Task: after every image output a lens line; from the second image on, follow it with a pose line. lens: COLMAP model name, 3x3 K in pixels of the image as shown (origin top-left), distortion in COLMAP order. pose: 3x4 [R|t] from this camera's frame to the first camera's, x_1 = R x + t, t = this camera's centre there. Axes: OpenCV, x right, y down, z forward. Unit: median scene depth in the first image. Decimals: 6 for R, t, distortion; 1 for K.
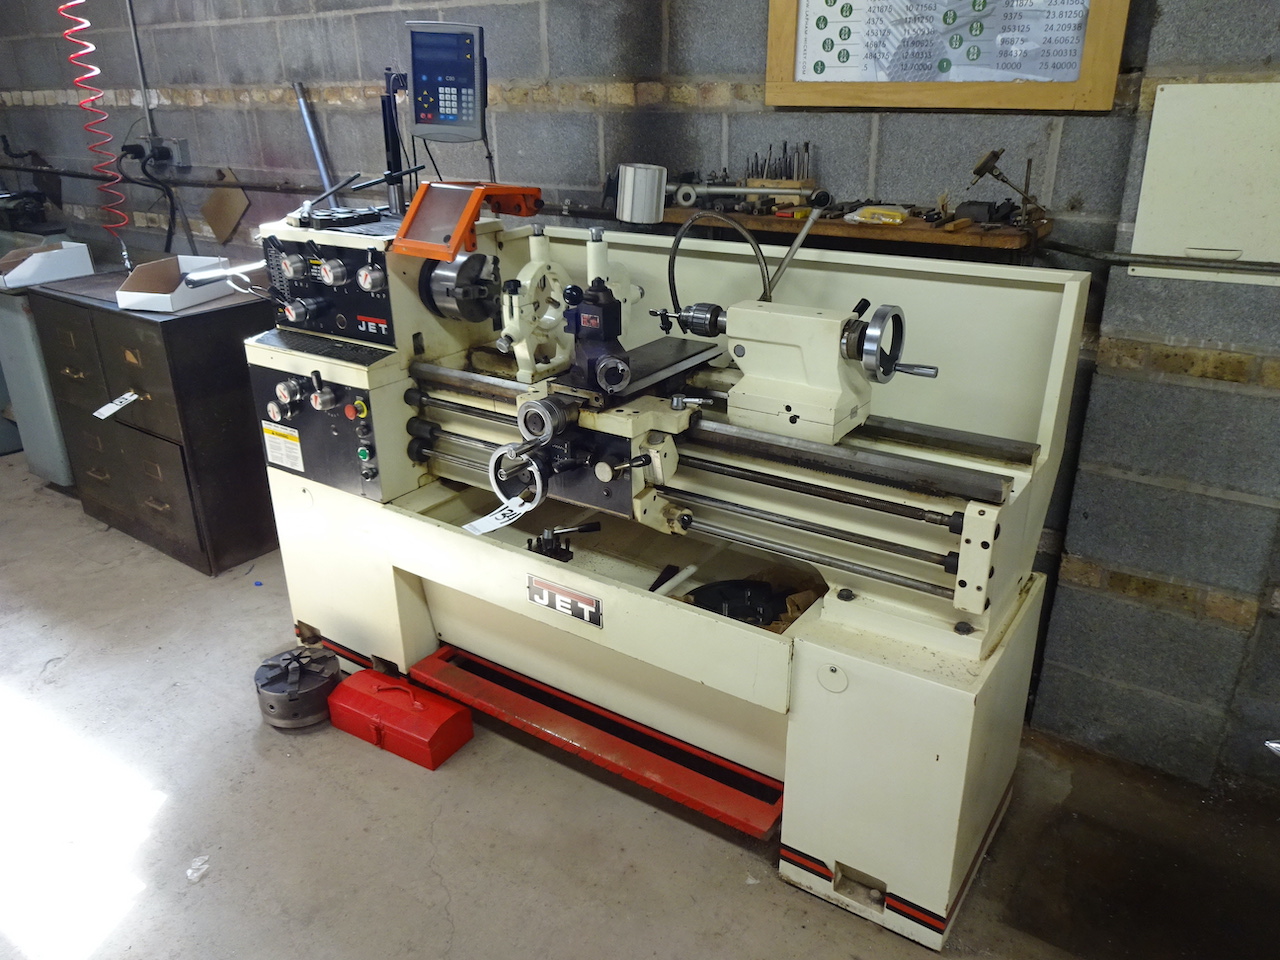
lens RADIAL K [[960.5, 0, 644.4], [0, 960.5, 475.5], [0, 0, 1]] dist [-0.000502, -0.004106]
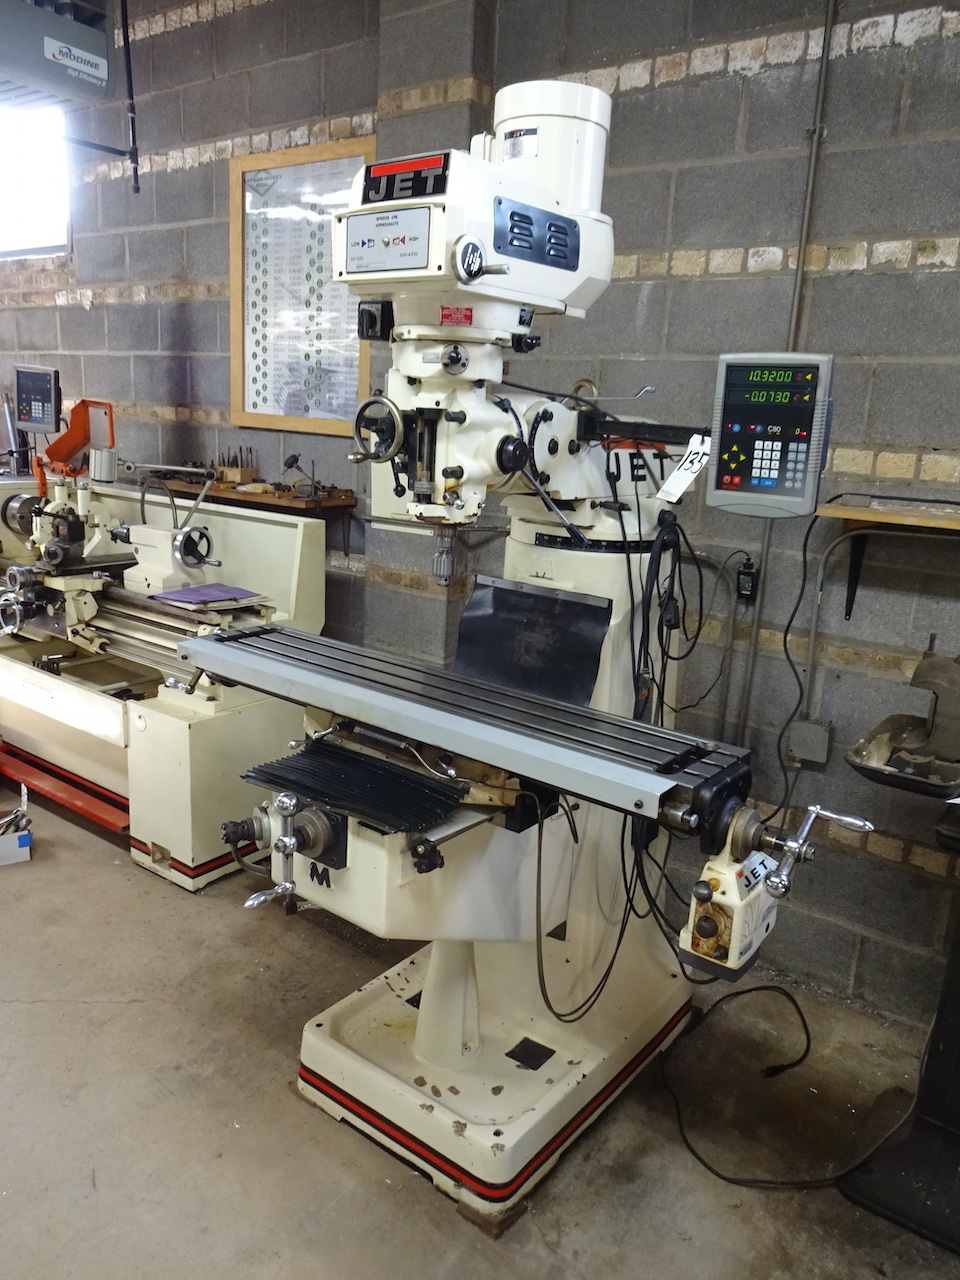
lens RADIAL K [[960.5, 0, 474.7], [0, 960.5, 640.1], [0, 0, 1]] dist [-0.000502, -0.004106]
pose [[0.996807, 0.073813, -0.030455, 0.713803], [-0.077637, 0.985079, -0.153596, 0.235170], [0.018664, 0.155470, 0.987664, -0.663223]]
